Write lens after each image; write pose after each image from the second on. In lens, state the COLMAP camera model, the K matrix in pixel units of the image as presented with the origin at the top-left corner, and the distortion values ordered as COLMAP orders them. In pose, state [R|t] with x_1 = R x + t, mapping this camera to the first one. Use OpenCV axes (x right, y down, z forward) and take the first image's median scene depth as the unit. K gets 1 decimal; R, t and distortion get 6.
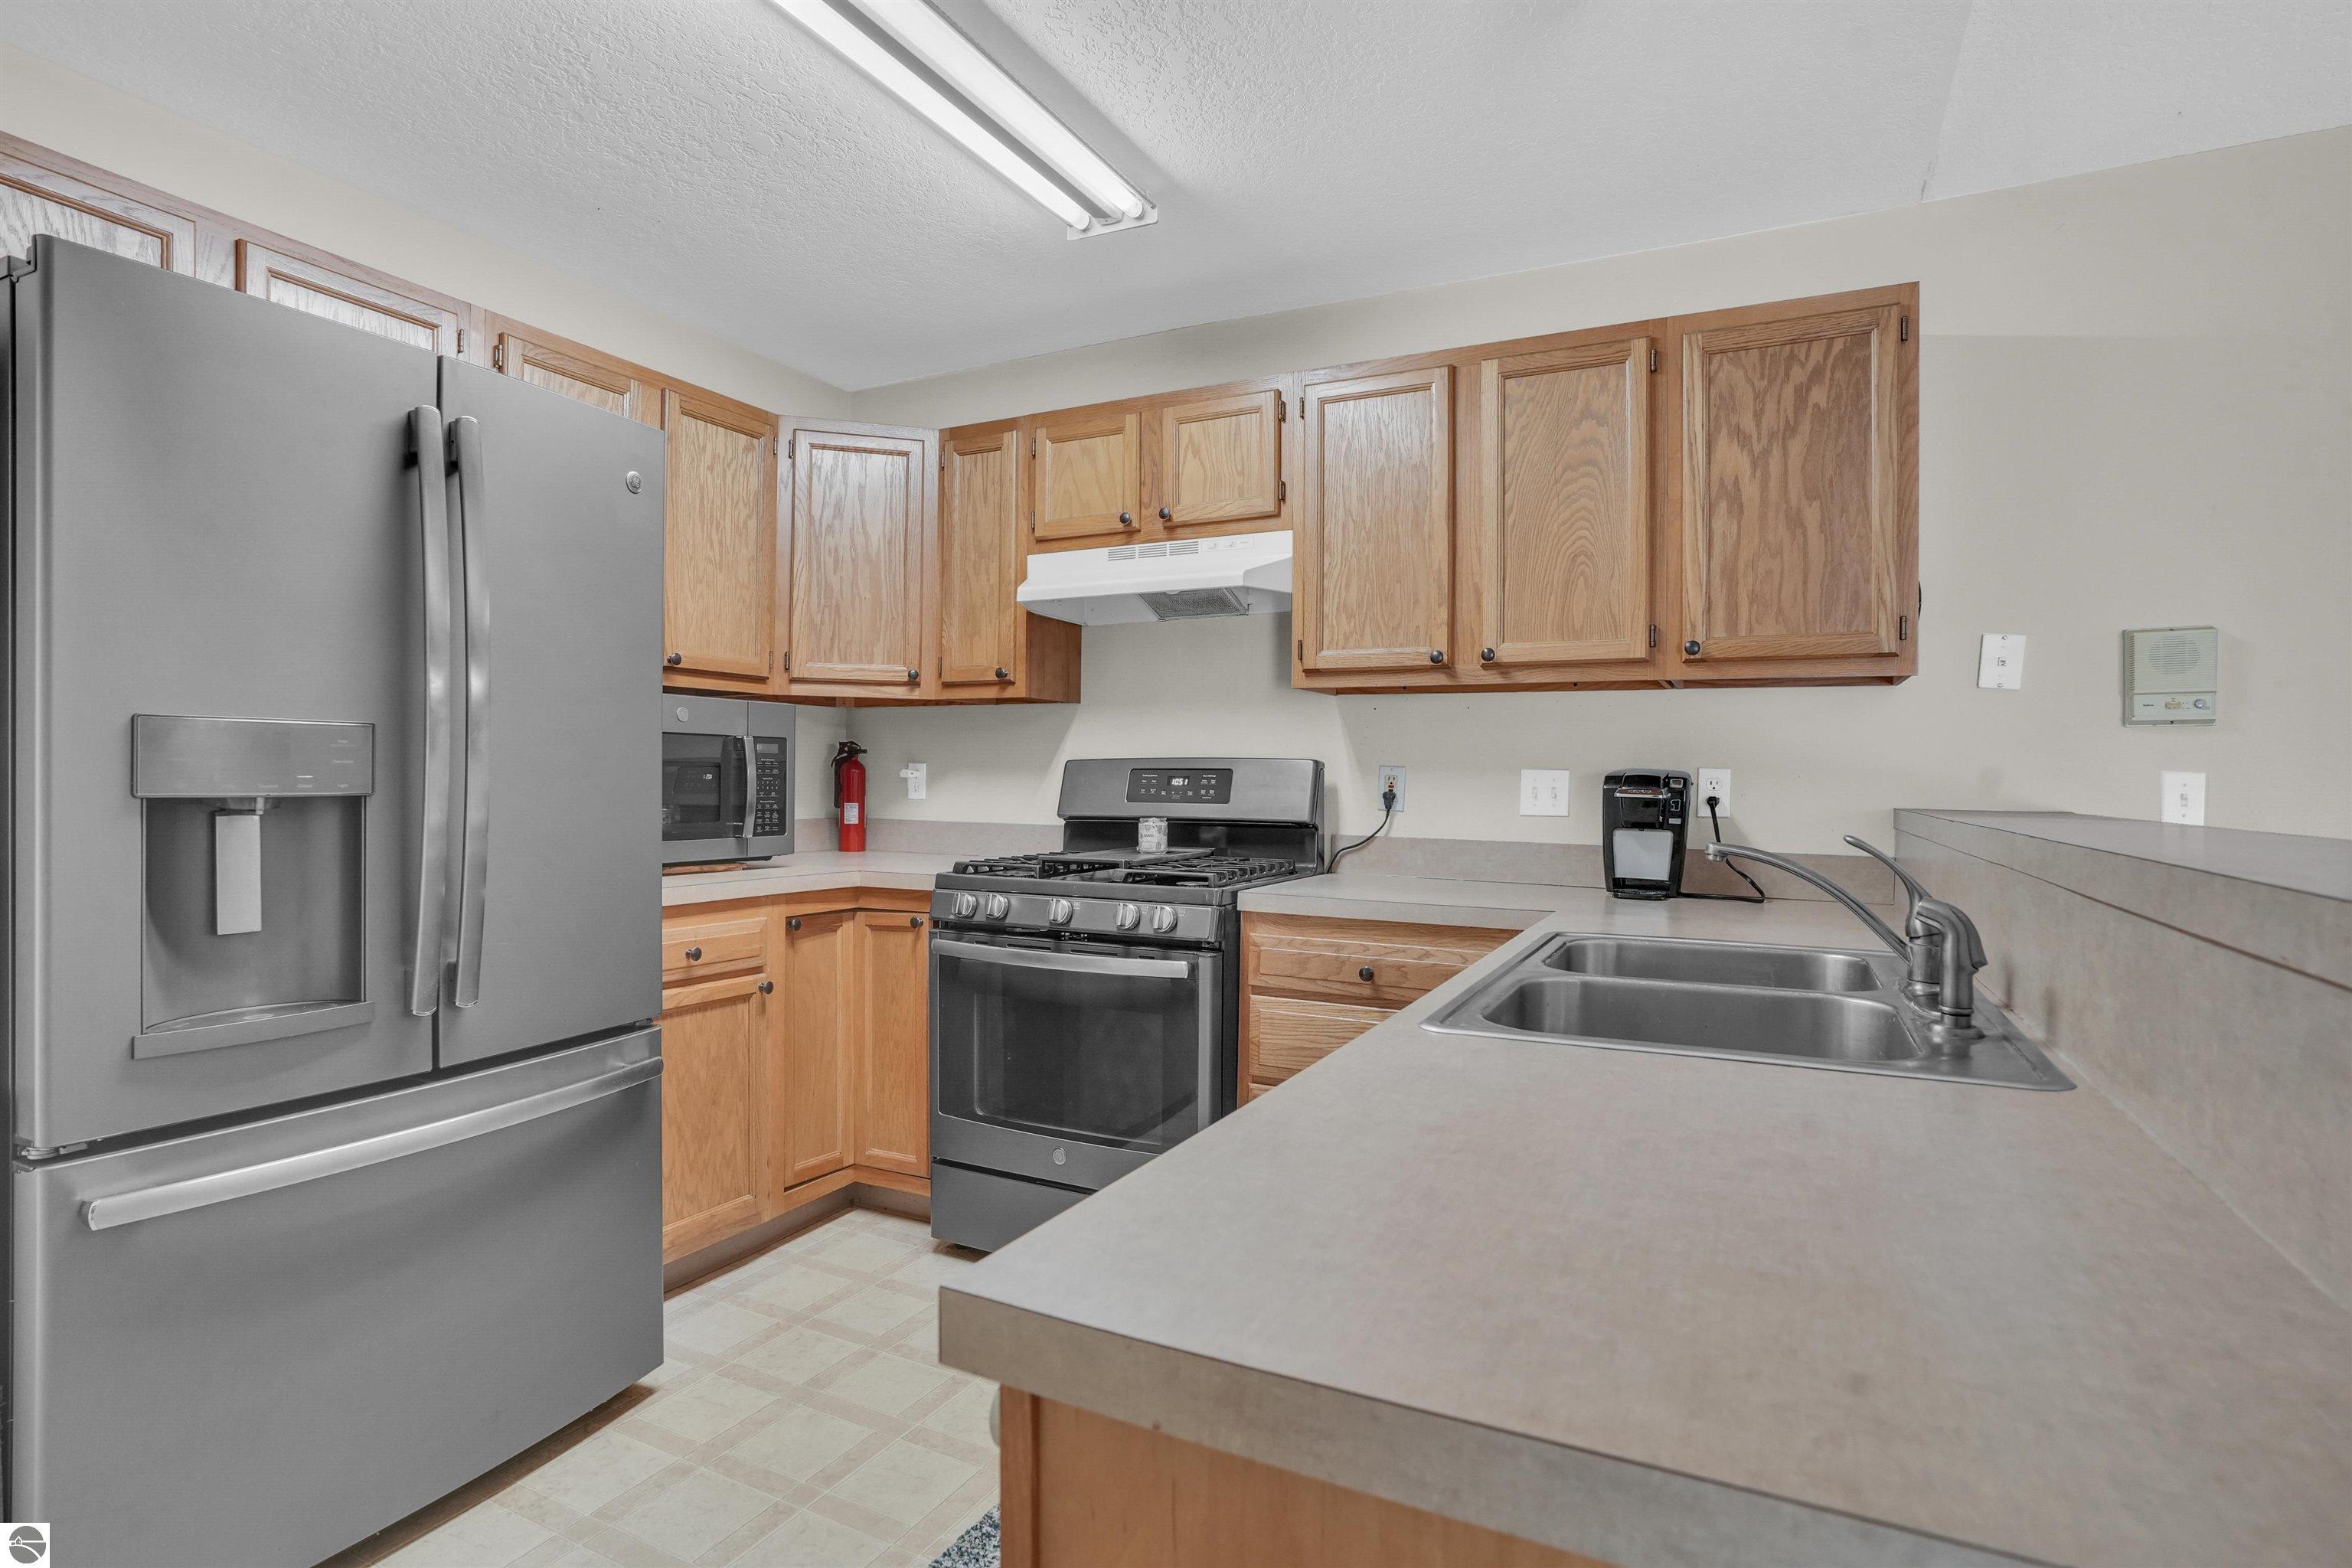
lens RADIAL K [[1191.9, 0, 1163.5], [0, 1191.9, 778.2], [0, 0, 1]] dist [-0.067273, 0.037375]
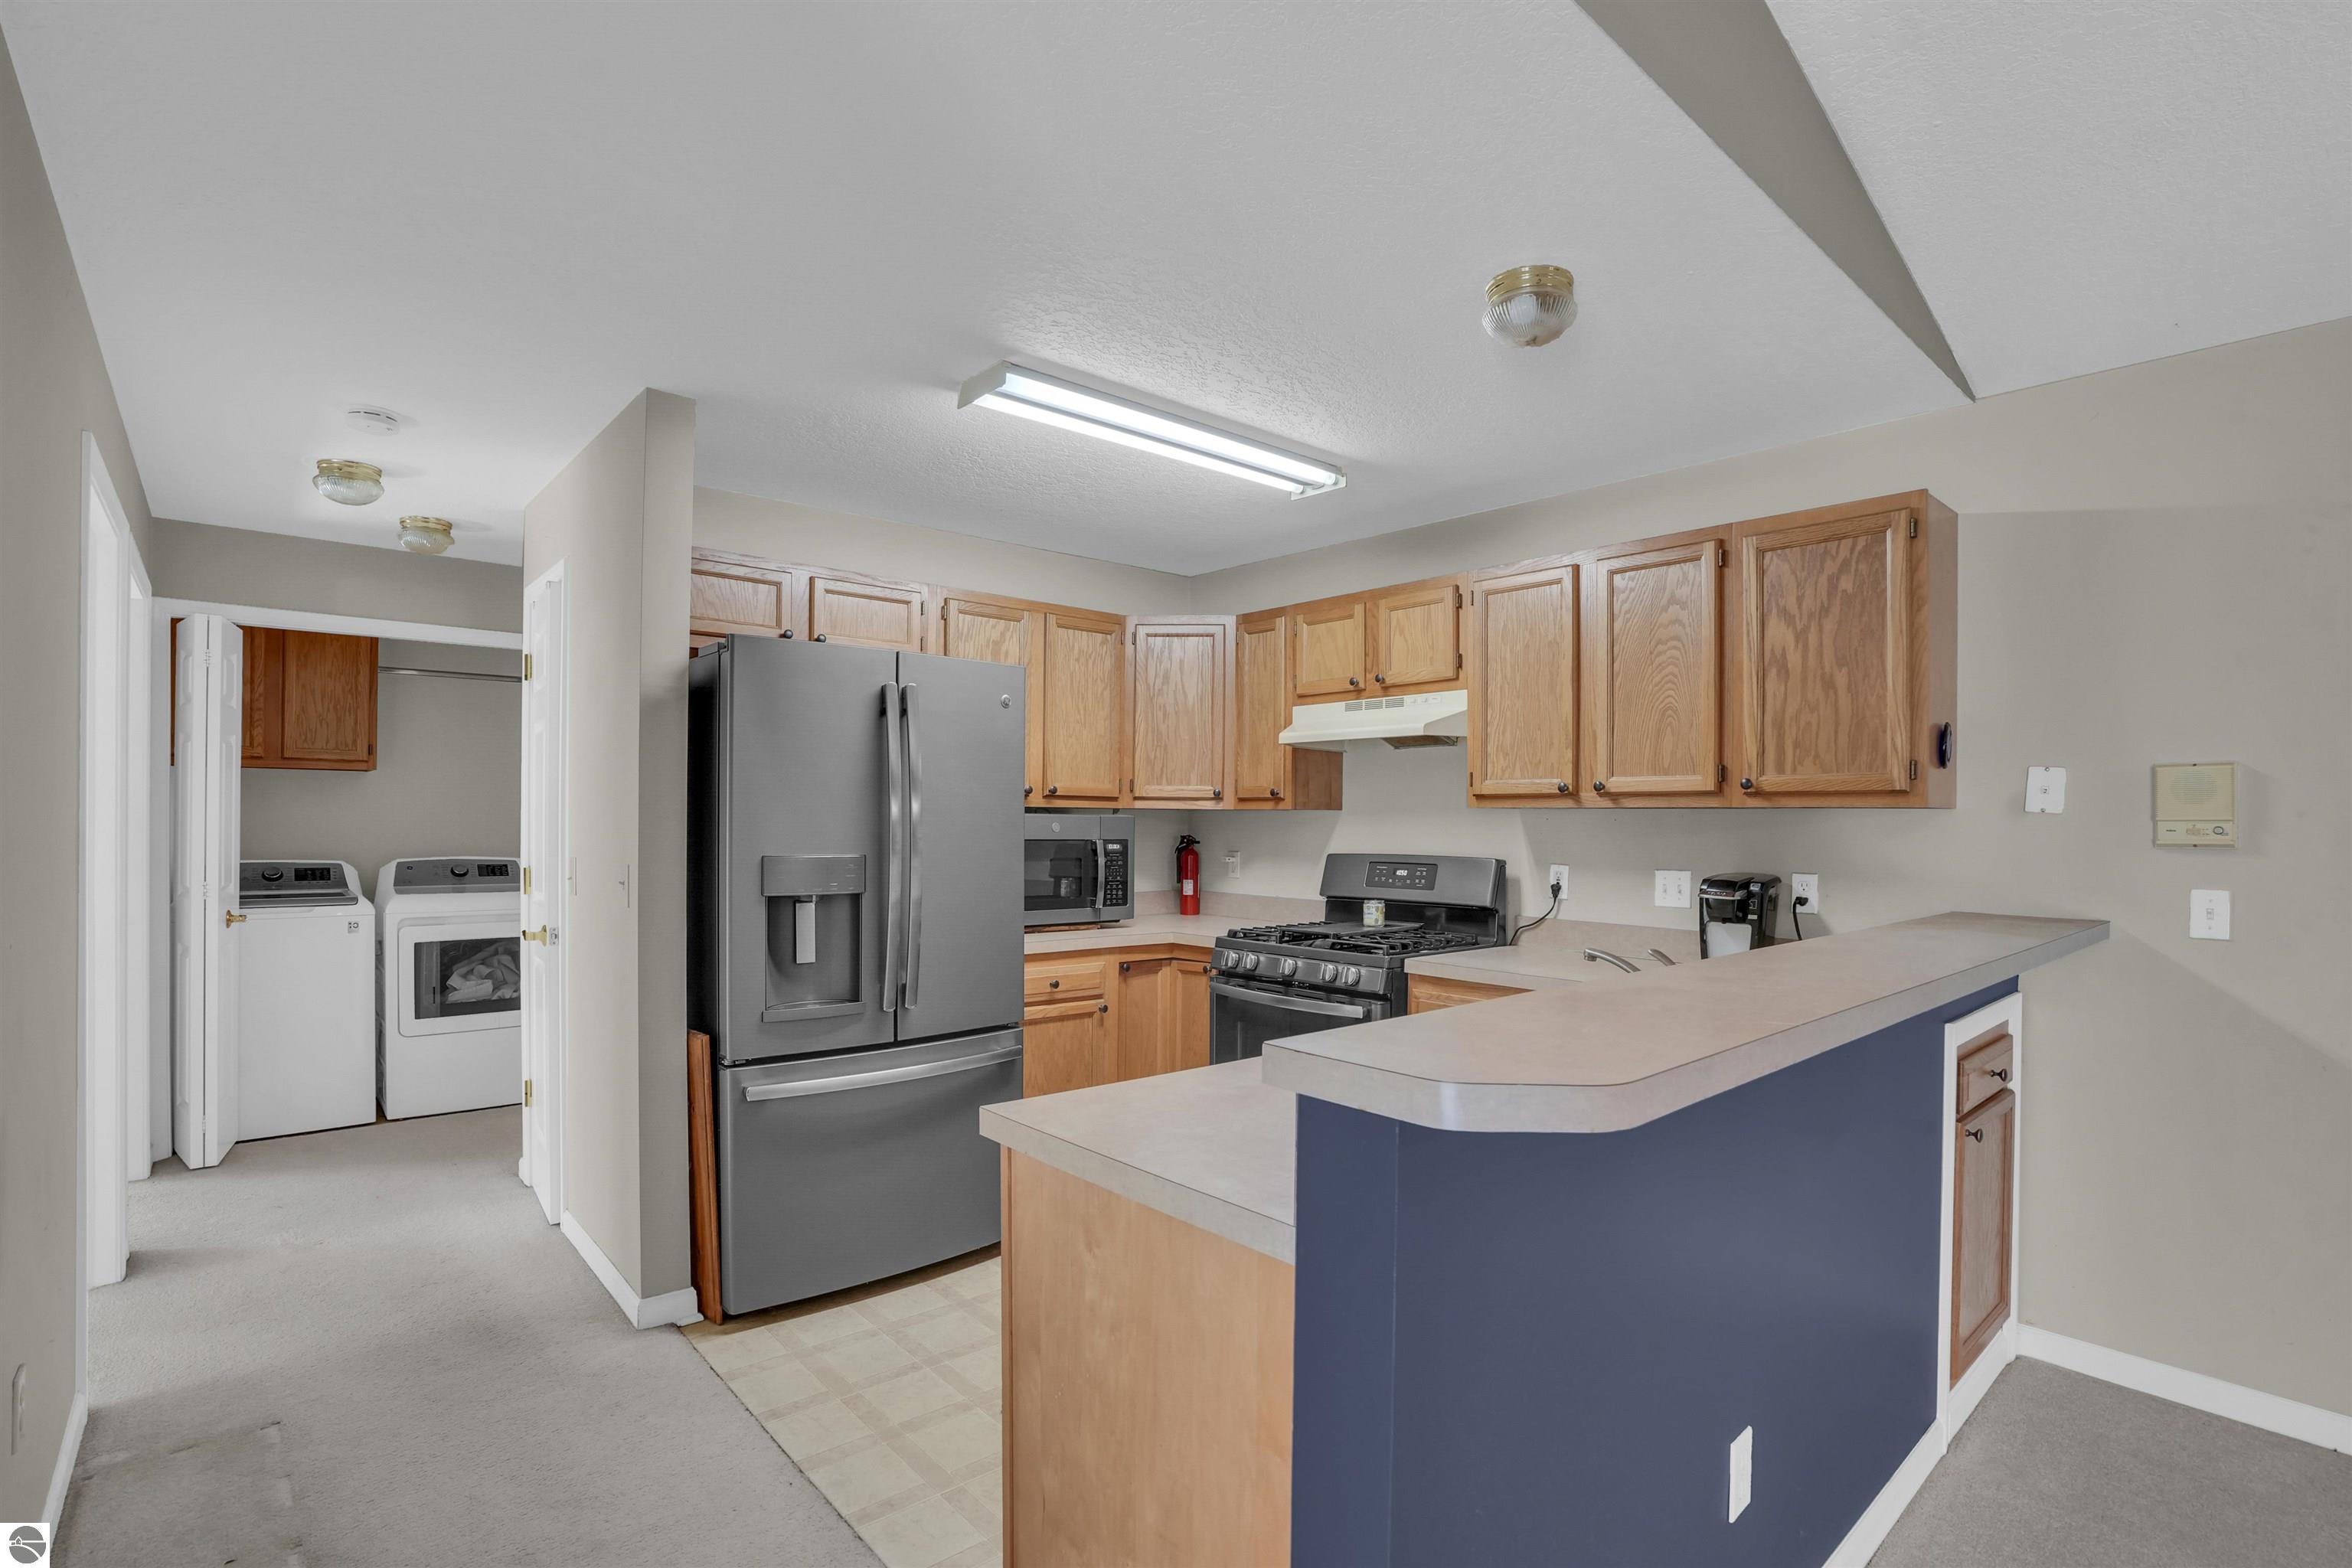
lens RADIAL K [[1119.8, 0, 1171.7], [0, 1119.8, 817.9], [0, 0, 1]] dist [-0.059172, 0.000199]
pose [[0.929795, -0.001781, -0.368072, 0.268483], [-0.000949, 0.999973, -0.007236, -0.056235], [0.368076, 0.007077, 0.929769, -0.297963]]
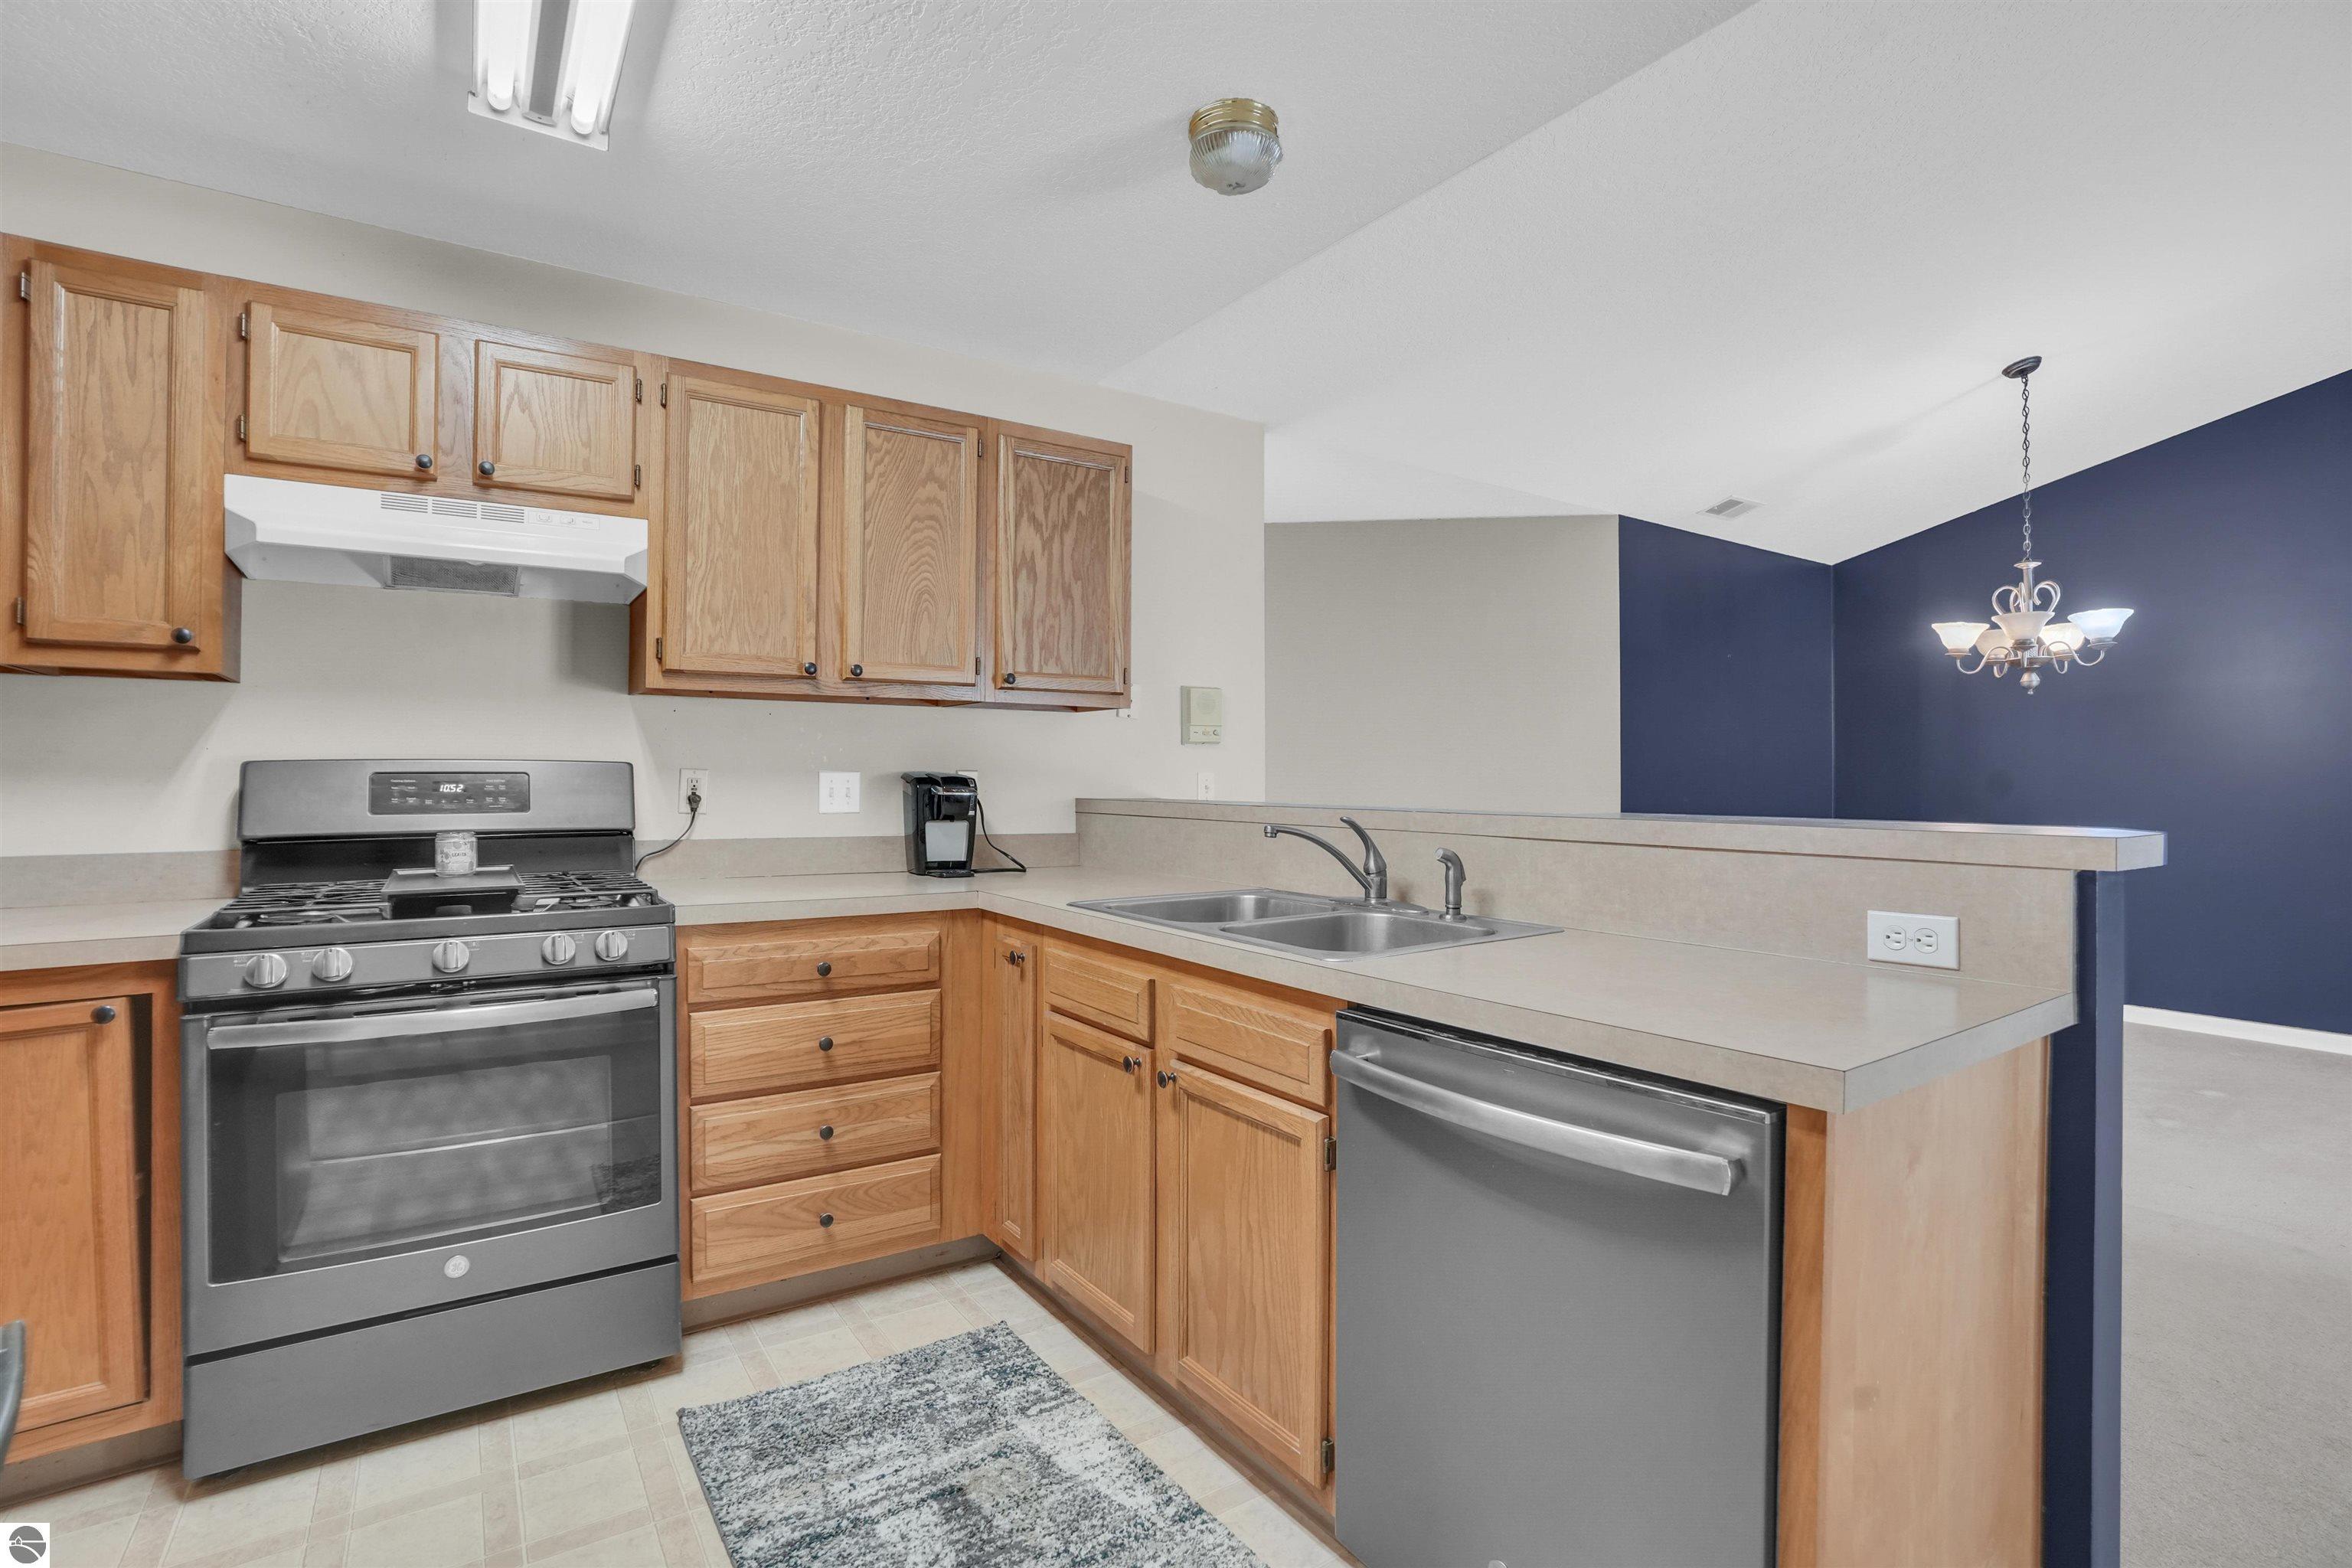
lens RADIAL K [[1090.4, 0, 1161.6], [0, 1090.4, 769.4], [0, 0, 1]] dist [-0.072847, 0.027898]
pose [[0.485039, -0.002730, 0.874488, -0.449858], [0.004760, 0.999989, 0.000481, -0.009388], [-0.874479, 0.003929, 0.485047, 0.237564]]
